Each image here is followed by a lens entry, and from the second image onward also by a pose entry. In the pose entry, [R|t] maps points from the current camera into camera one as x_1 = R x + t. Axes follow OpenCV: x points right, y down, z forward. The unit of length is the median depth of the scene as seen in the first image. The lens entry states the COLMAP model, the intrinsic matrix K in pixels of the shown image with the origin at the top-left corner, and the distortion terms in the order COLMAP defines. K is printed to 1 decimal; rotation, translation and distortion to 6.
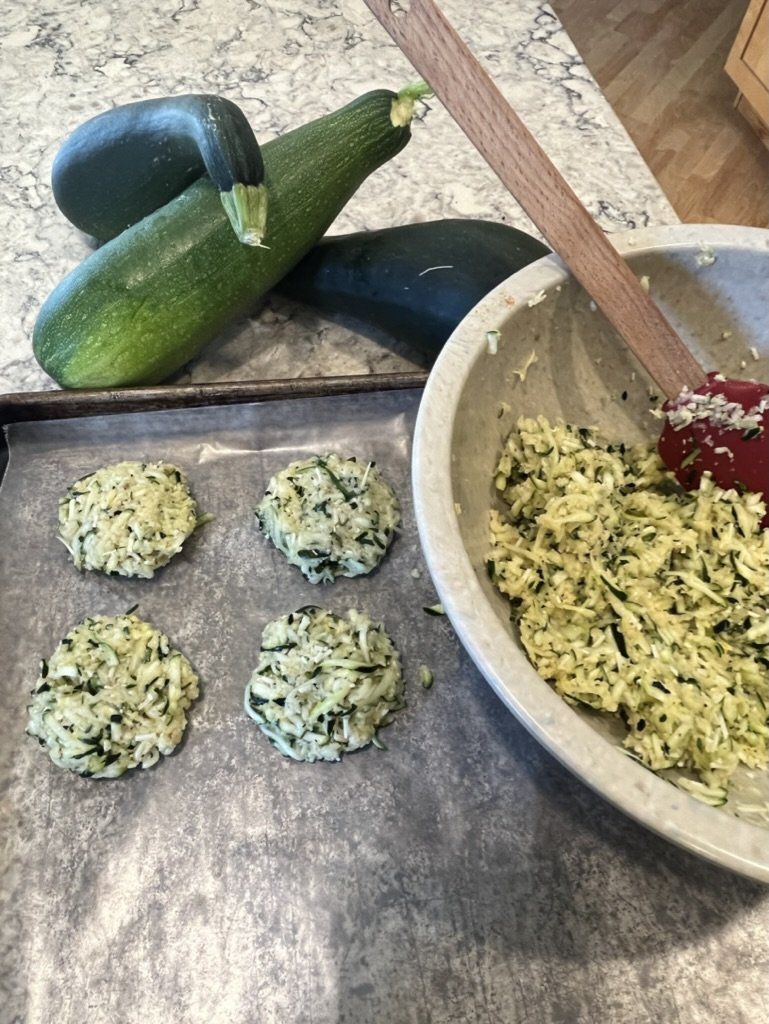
lens RADIAL K [[689.1, 0, 382.7], [0, 689.1, 512.8], [0, 0, 1]] dist [-0.007367, 0.002506]
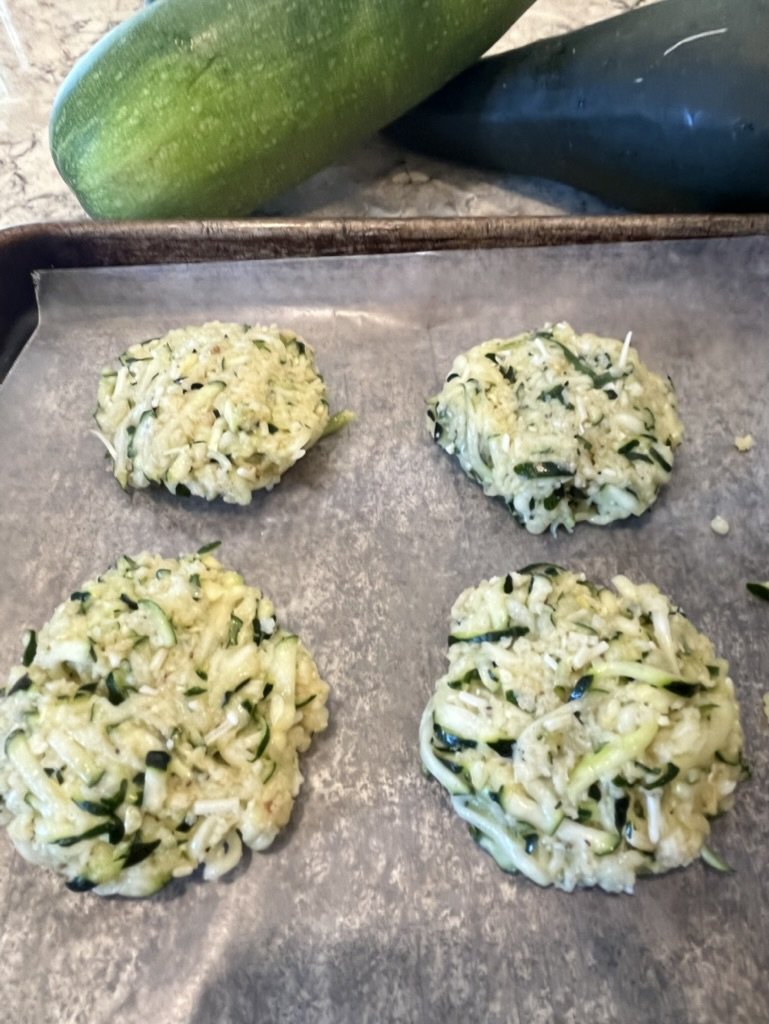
lens RADIAL K [[689.1, 0, 401.0], [0, 689.1, 487.9], [0, 0, 1]] dist [-0.007367, 0.002506]
pose [[0.995922, 0.036301, -0.082598, -0.178623], [-0.046617, 0.990857, -0.126608, 0.156324], [0.077247, 0.129942, 0.988508, 0.492012]]
